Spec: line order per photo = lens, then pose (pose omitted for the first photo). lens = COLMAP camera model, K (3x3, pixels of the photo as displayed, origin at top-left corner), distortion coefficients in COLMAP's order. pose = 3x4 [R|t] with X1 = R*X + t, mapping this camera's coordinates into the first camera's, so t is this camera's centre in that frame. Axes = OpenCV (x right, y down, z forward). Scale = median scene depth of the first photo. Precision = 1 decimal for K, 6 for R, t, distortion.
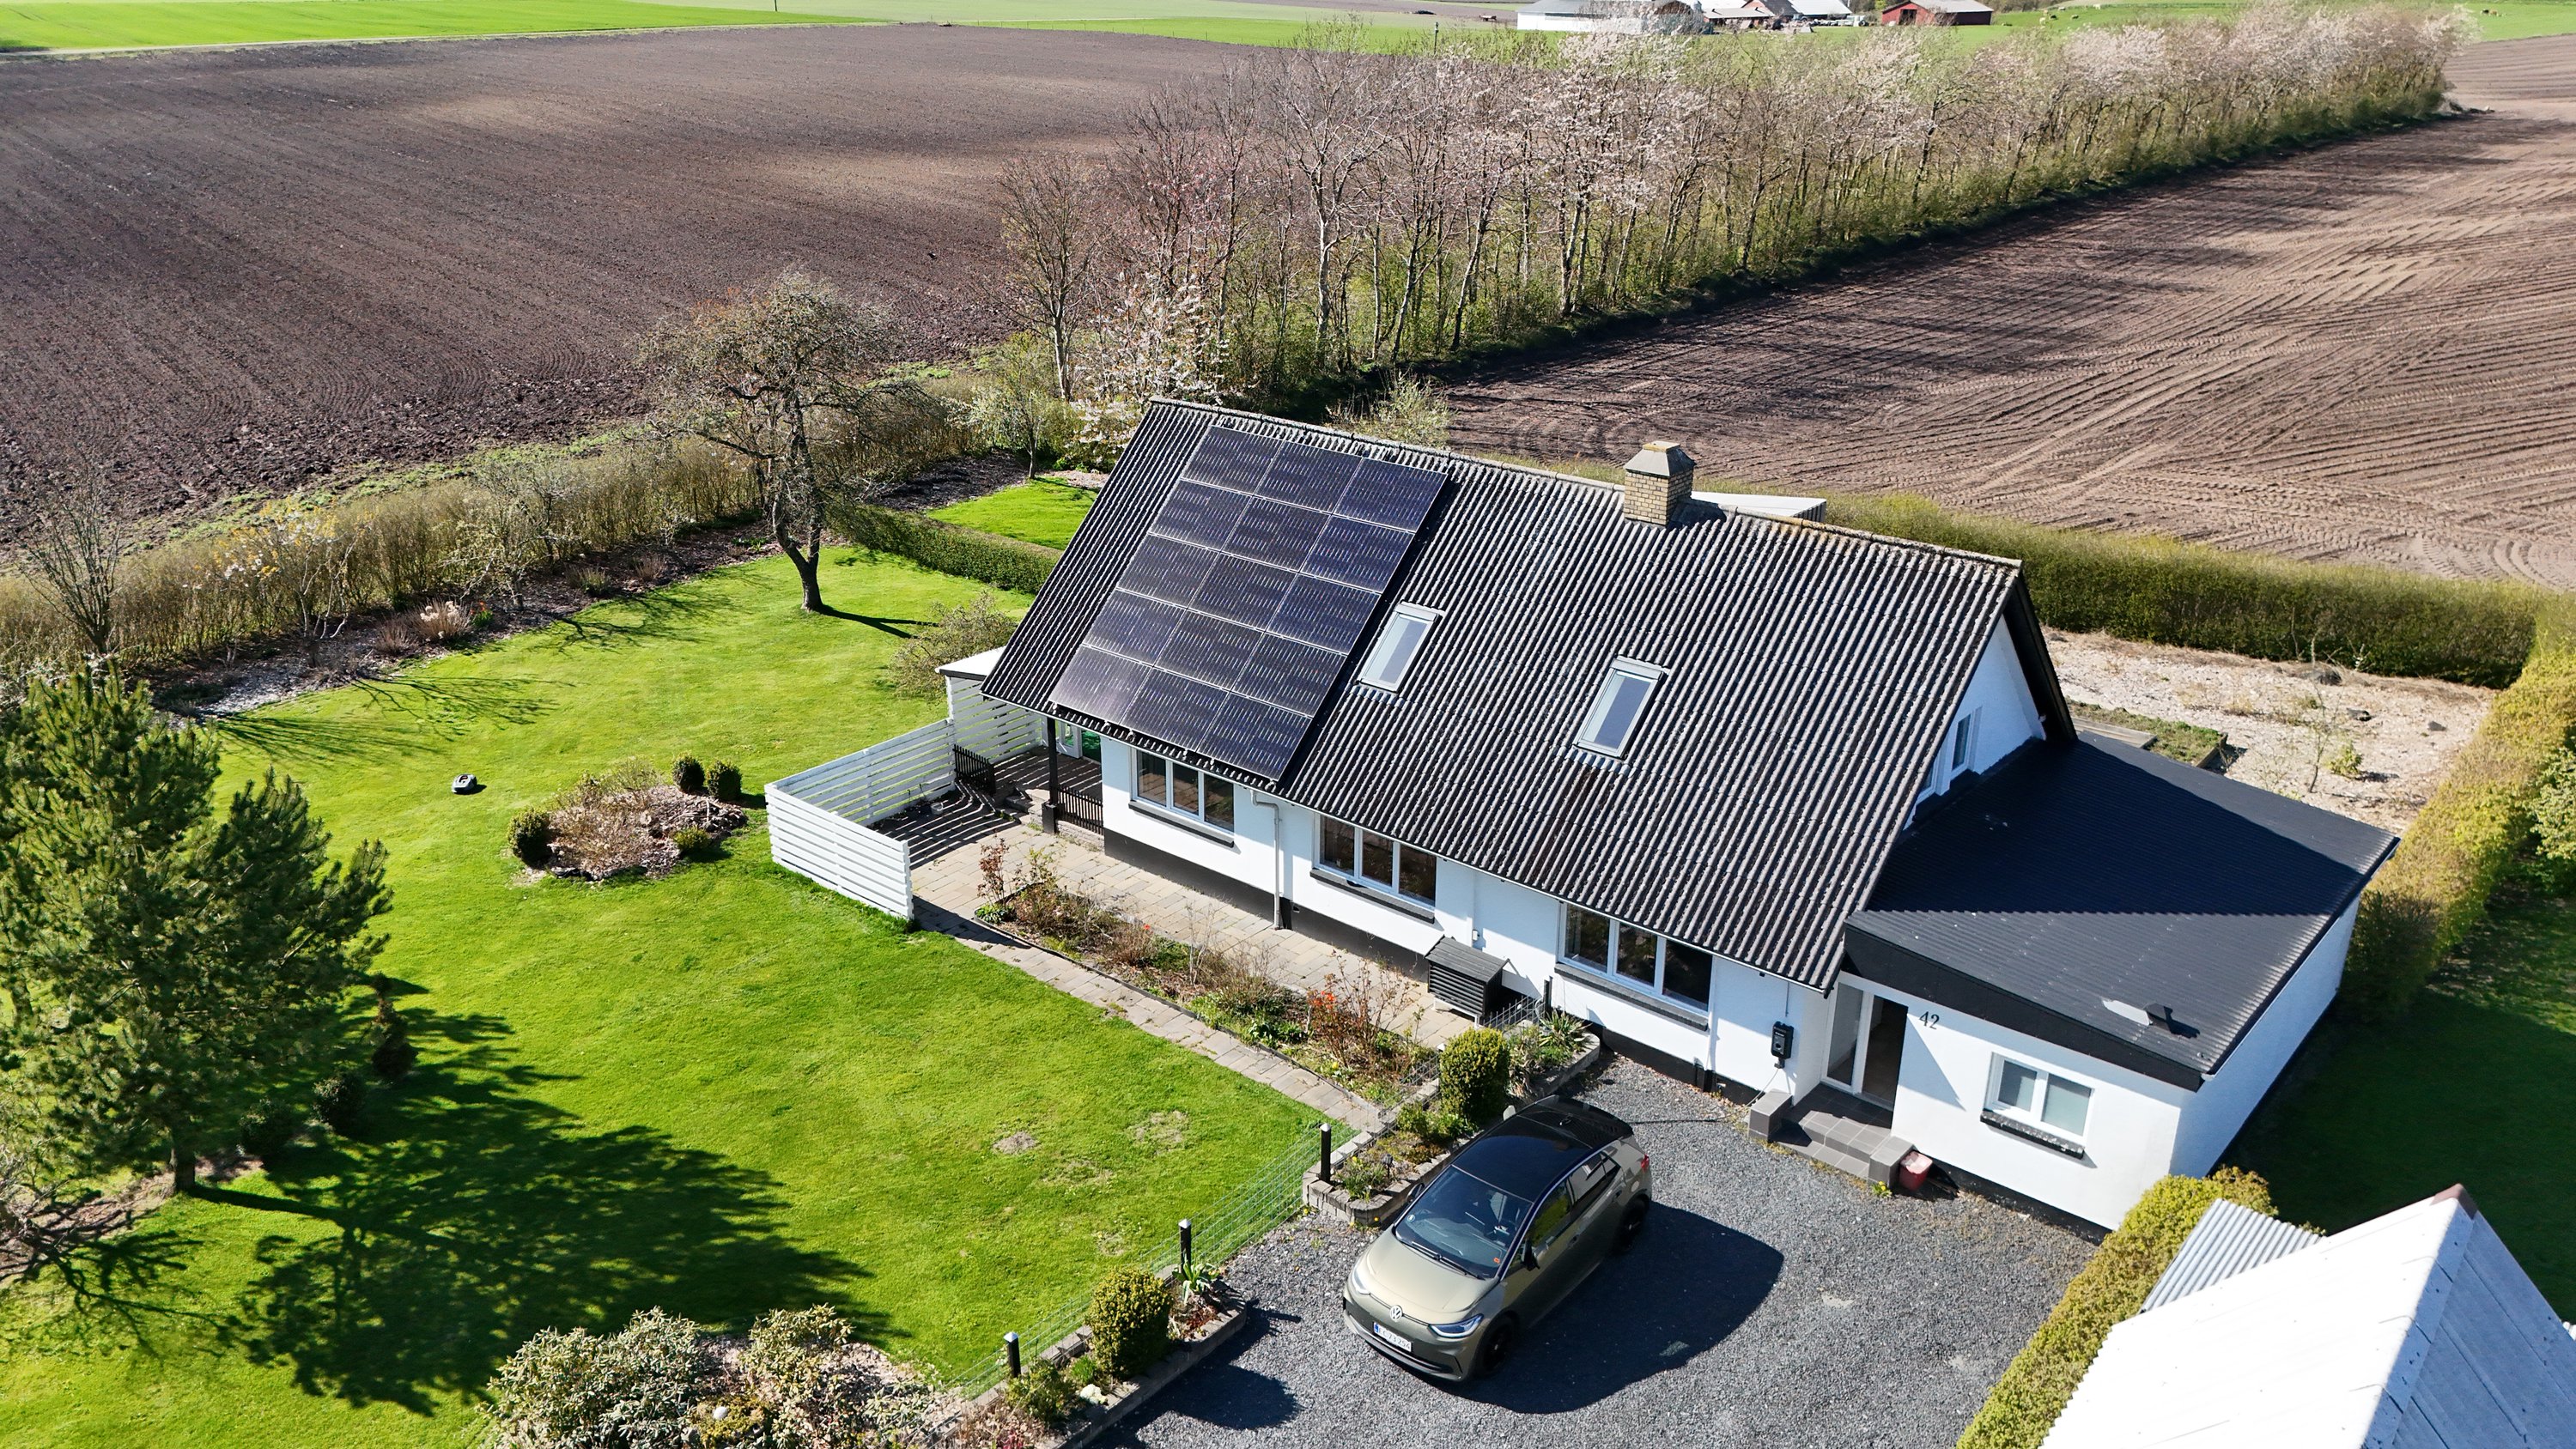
lens RADIAL K [[1881.1, 0, 1288.0], [0, 1881.1, 724.5], [0, 0, 1]] dist [0.107521, -0.136150]
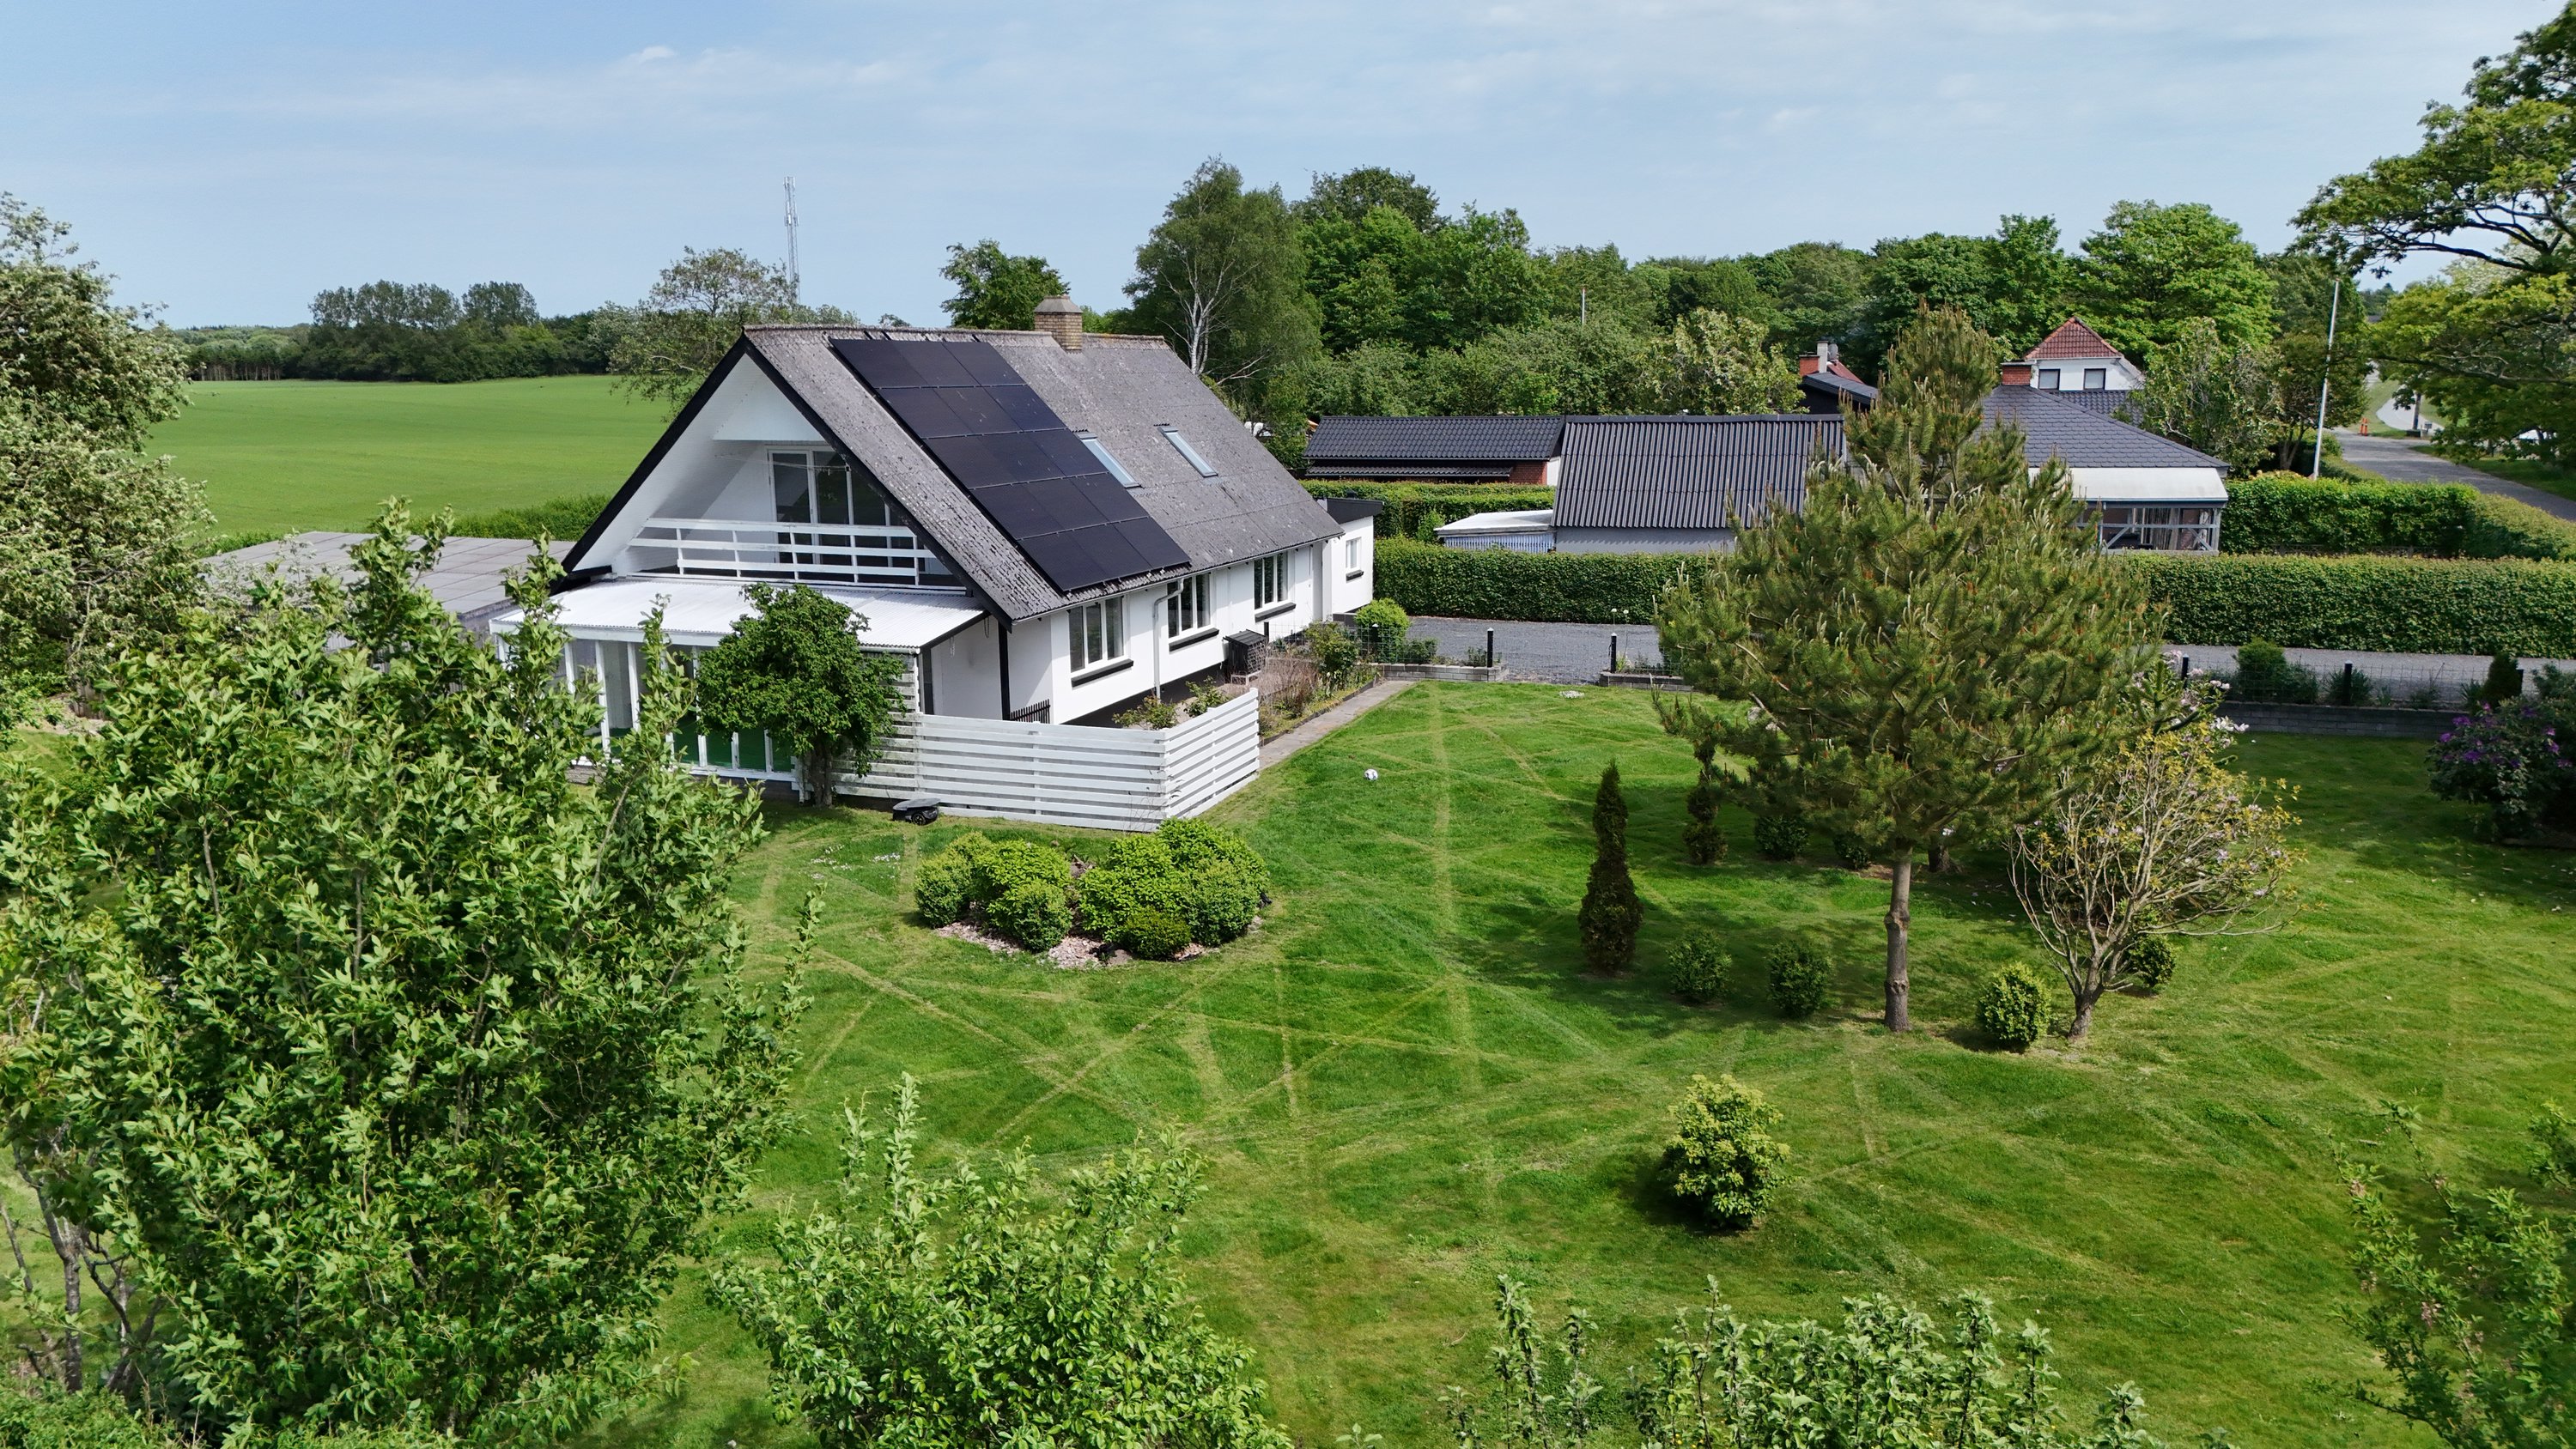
lens RADIAL K [[1881.1, 0, 1288.0], [0, 1881.1, 724.5], [0, 0, 1]] dist [0.107521, -0.136150]
pose [[-0.347166, -0.174552, 0.921416, -1.324265], [0.361082, 0.881897, 0.303112, -0.252436], [-0.865503, 0.437937, -0.243137, 1.454771]]
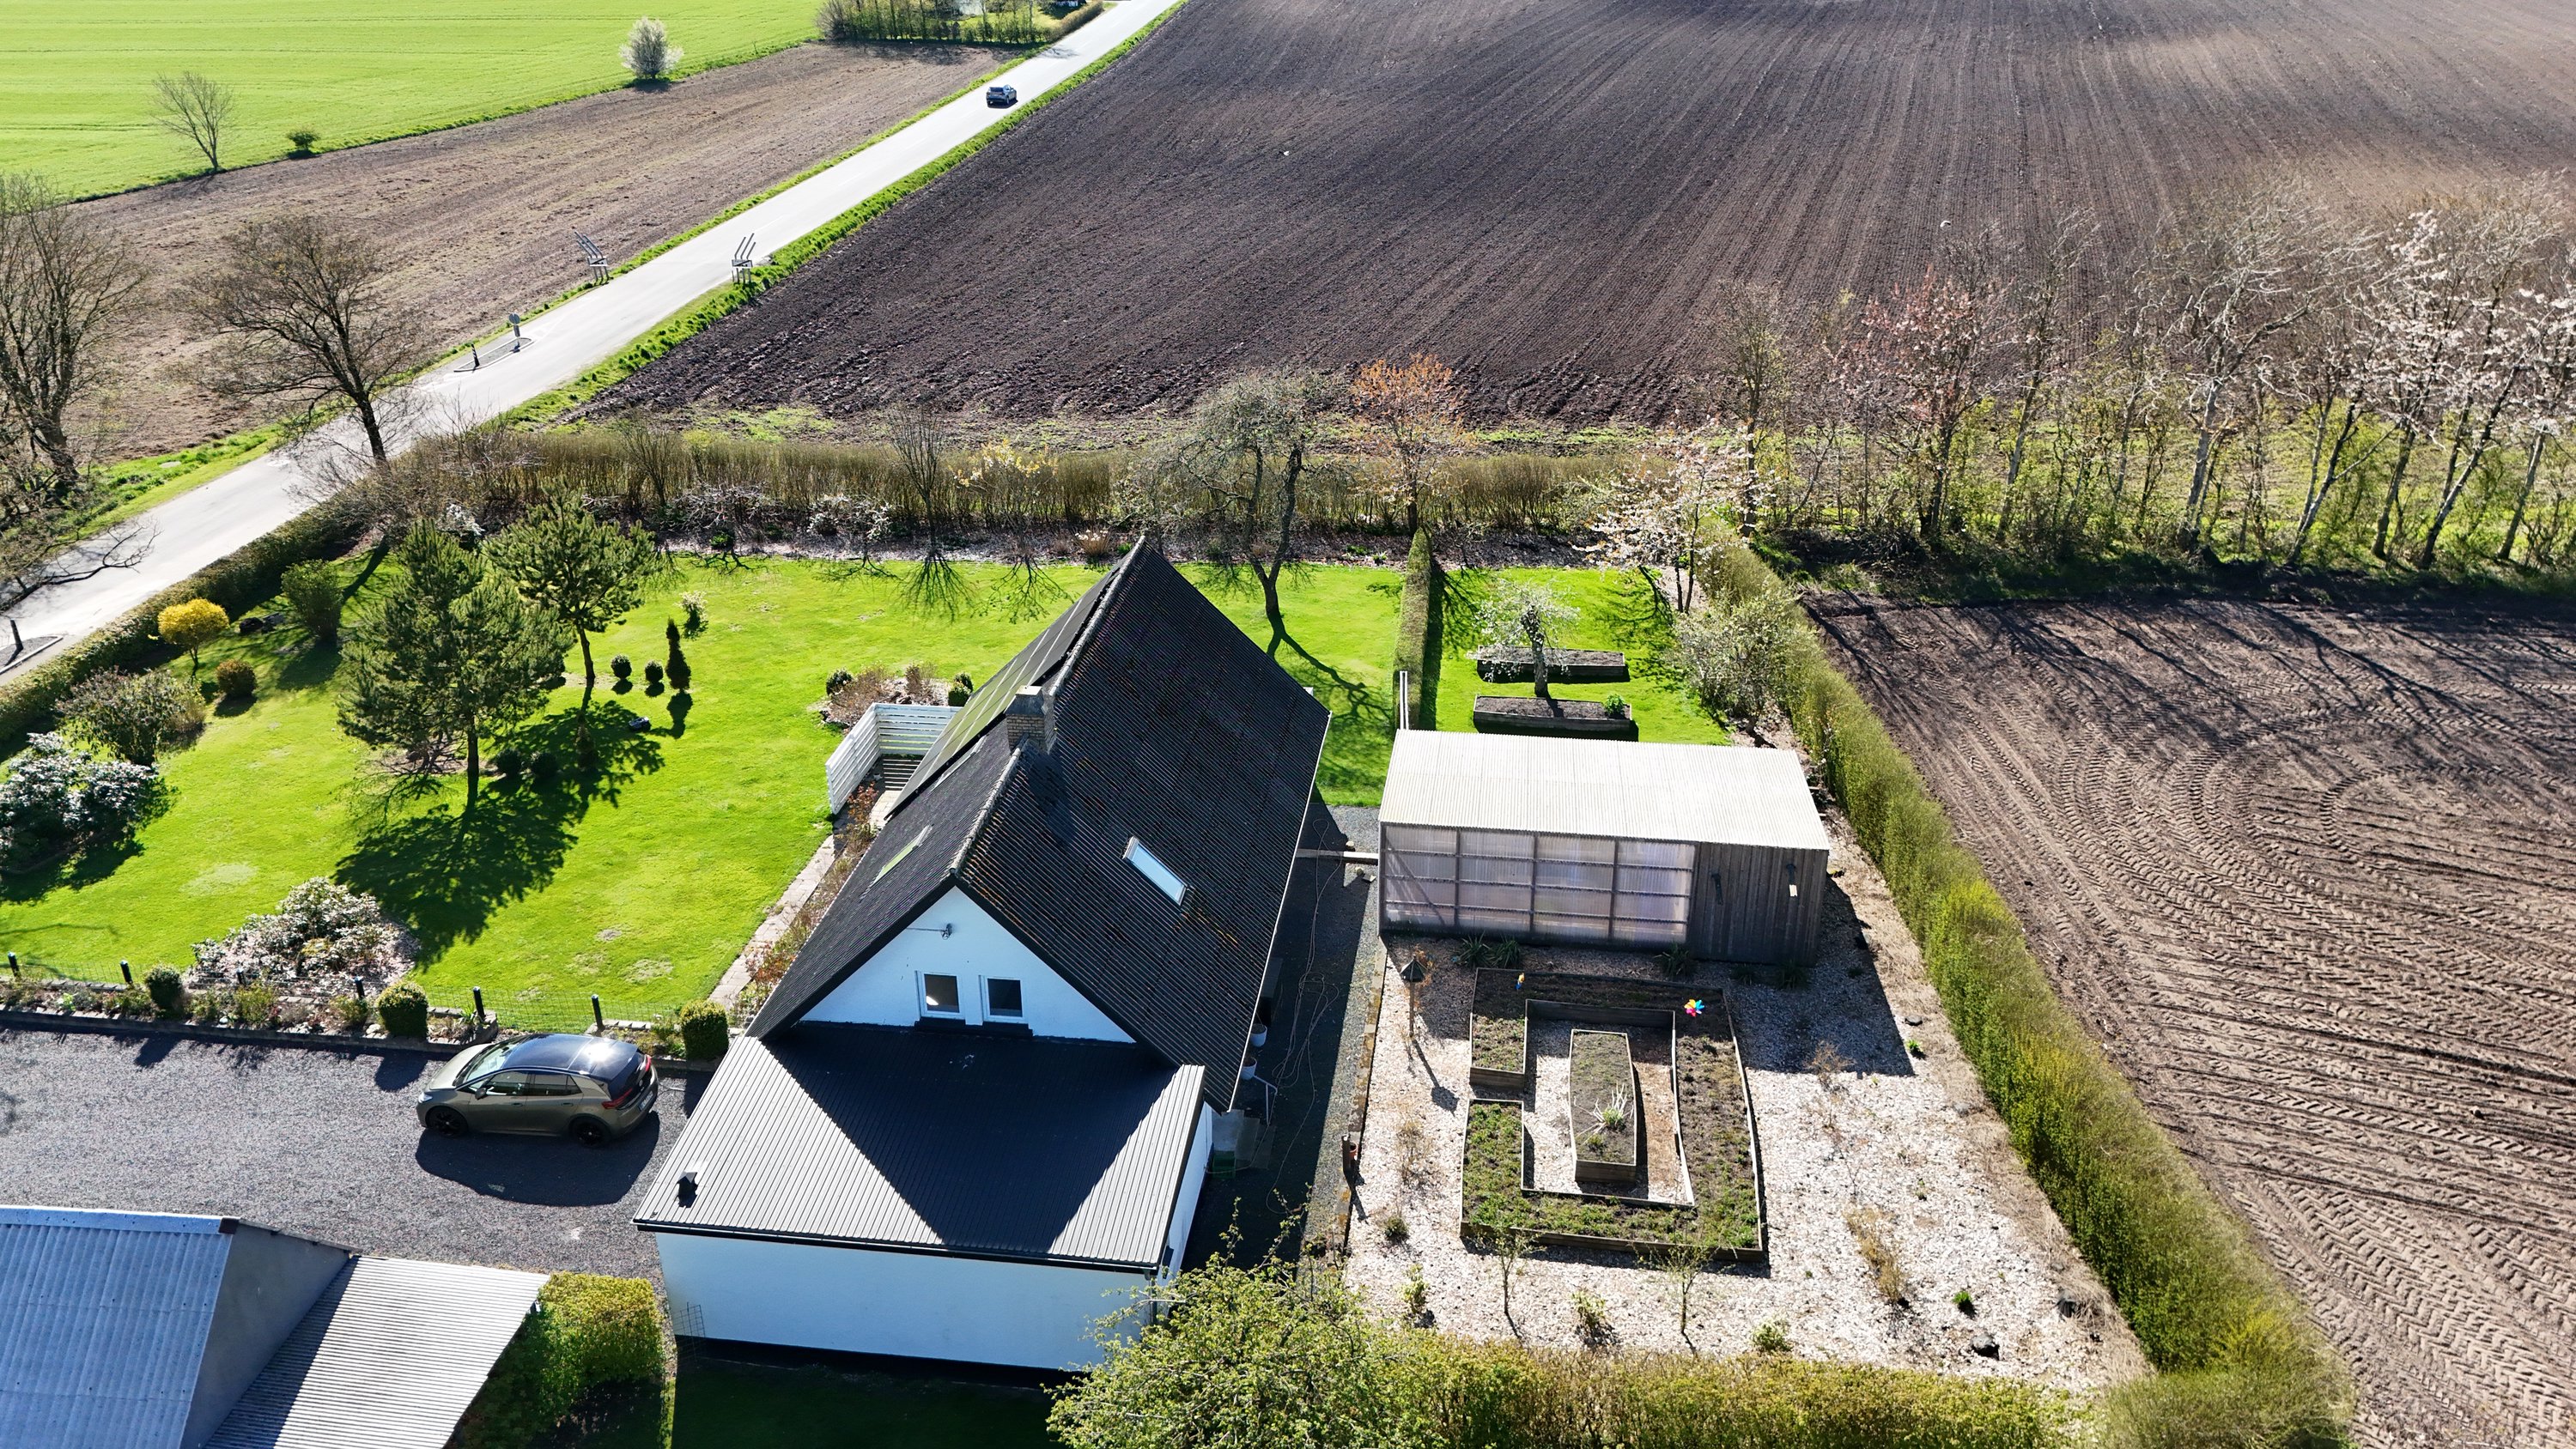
lens RADIAL K [[1881.1, 0, 1288.0], [0, 1881.1, 724.5], [0, 0, 1]] dist [0.107521, -0.136150]
pose [[0.553774, 0.356889, -0.752307, 1.363714], [-0.307188, 0.927323, 0.213794, -0.486403], [0.773932, 0.112706, 0.623159, 0.383515]]
